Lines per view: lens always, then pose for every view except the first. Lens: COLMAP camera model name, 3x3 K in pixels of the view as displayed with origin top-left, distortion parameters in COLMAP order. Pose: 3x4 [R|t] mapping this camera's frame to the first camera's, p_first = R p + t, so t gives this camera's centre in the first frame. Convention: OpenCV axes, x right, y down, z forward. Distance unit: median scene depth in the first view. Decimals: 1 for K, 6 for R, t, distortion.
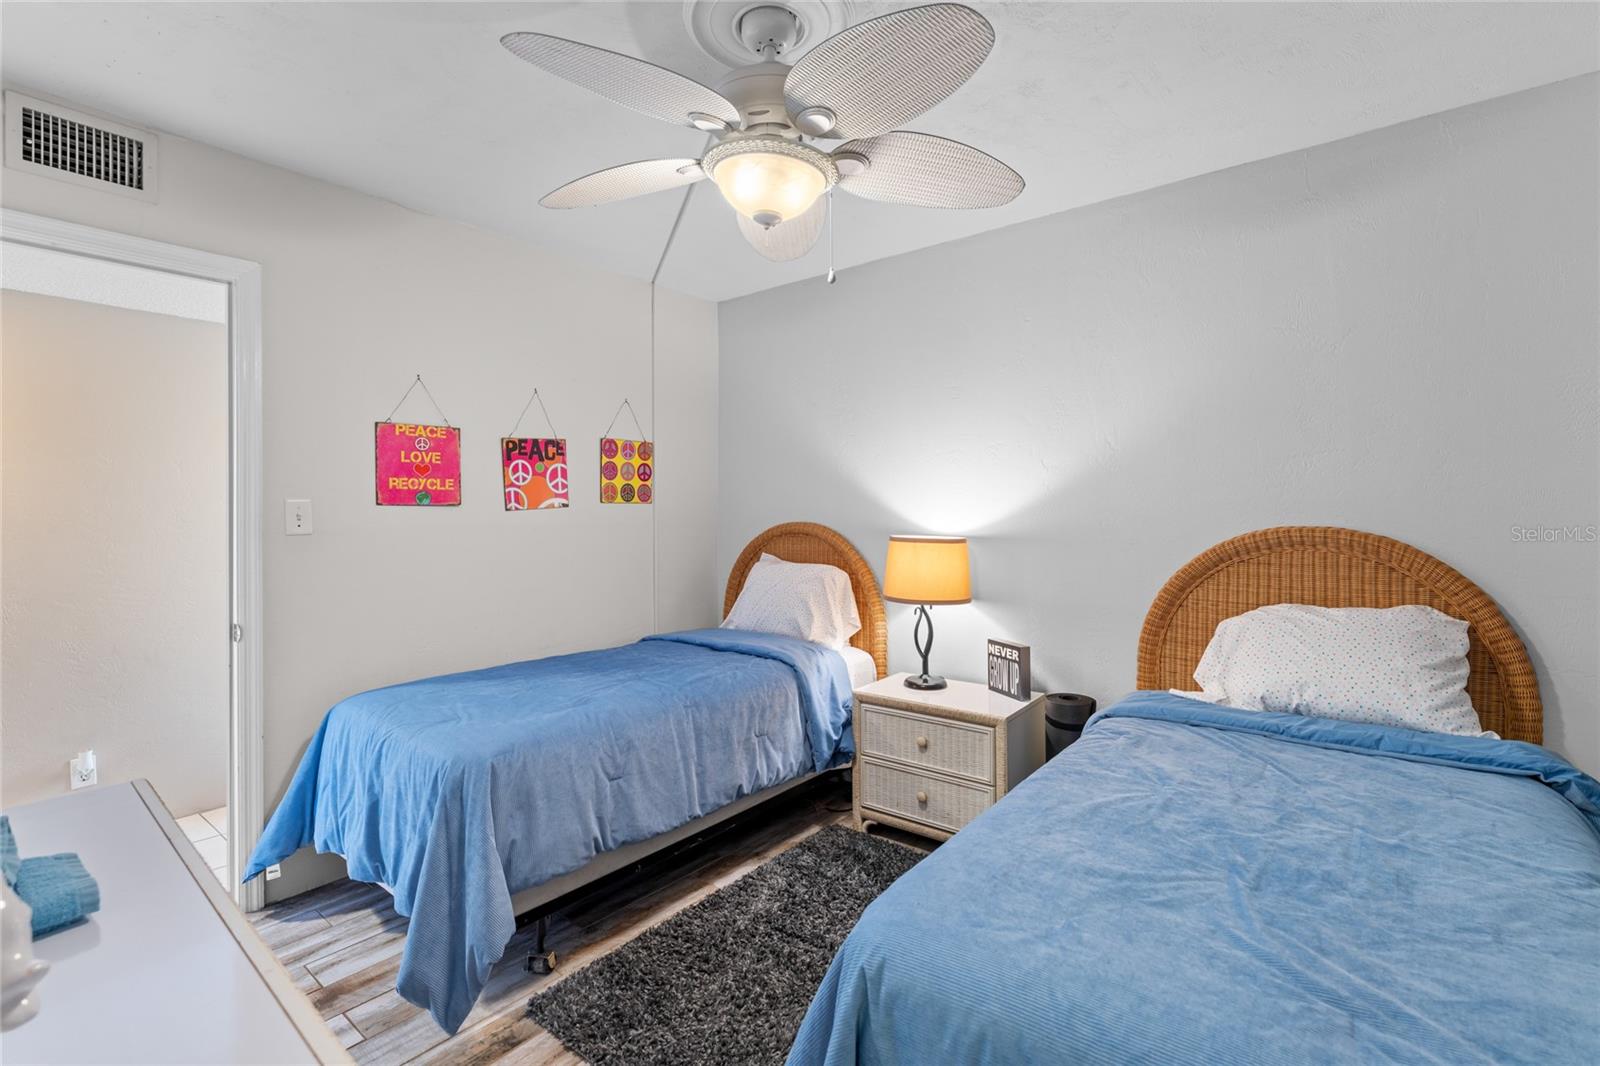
lens RADIAL K [[718.5, 0, 800.0], [0, 718.5, 533.0], [0, 0, 1]] dist [0.001291, -0.000865]
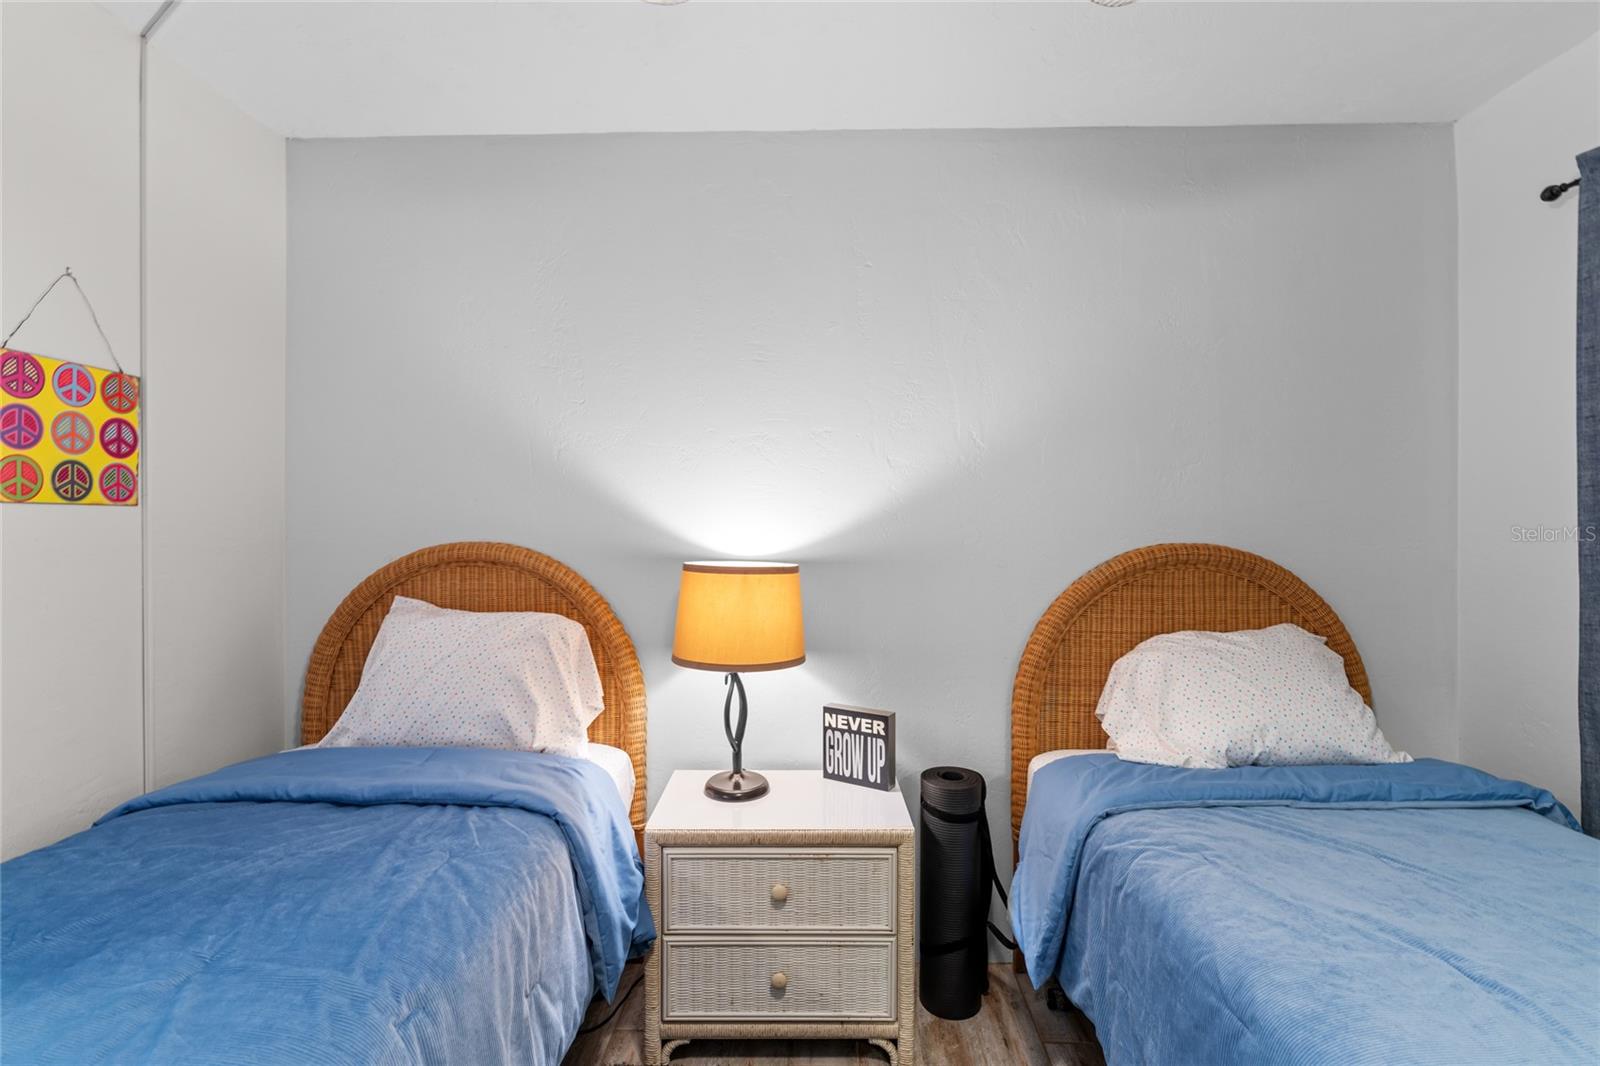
lens RADIAL K [[718.5, 0, 800.0], [0, 718.5, 533.0], [0, 0, 1]] dist [0.001291, -0.000865]
pose [[0.795016, -0.005171, 0.606567, -0.181809], [0.014537, 0.999839, -0.010529, -0.015338], [-0.606414, 0.017188, 0.794963, 0.451024]]
